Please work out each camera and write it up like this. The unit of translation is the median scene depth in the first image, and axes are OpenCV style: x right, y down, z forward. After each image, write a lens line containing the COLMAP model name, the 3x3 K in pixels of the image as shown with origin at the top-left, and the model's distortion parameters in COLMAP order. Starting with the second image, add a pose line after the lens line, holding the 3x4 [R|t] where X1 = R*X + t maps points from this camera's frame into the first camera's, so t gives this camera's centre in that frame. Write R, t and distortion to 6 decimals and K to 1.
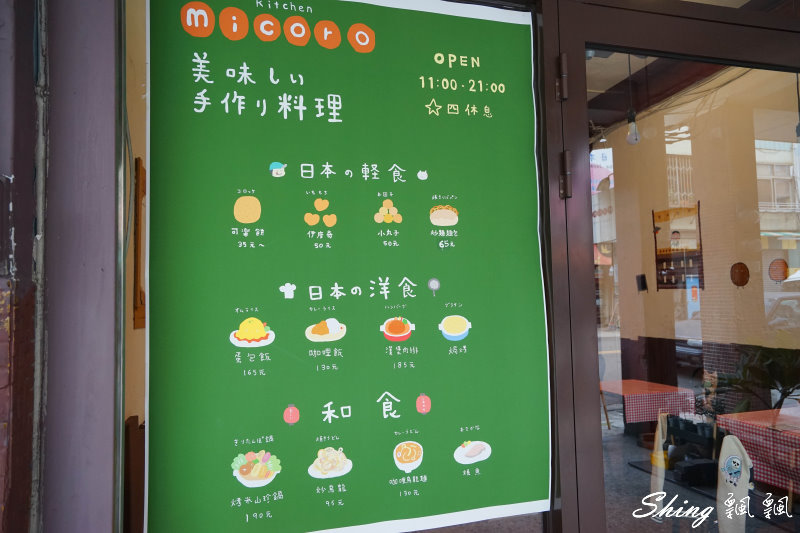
lens RADIAL K [[540.9, 0, 398.8], [0, 540.9, 267.7], [0, 0, 1]] dist [-0.011193, -0.000824]
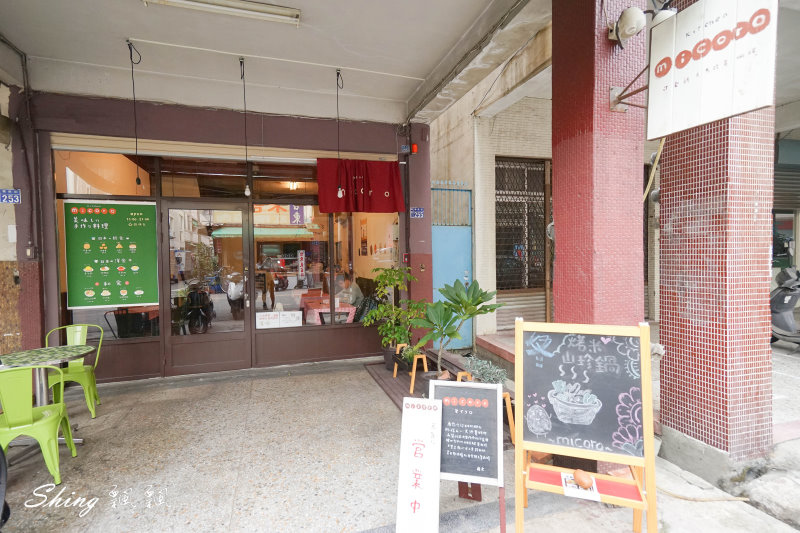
lens RADIAL K [[401.2, 0, 402.6], [0, 401.2, 266.5], [0, 0, 1]] dist [0.006333, 0.000726]
pose [[0.996998, 0.007098, 0.077102, 2.453552], [-0.013928, 0.995987, 0.088403, -0.294333], [-0.076165, -0.089211, 0.993096, -3.122288]]
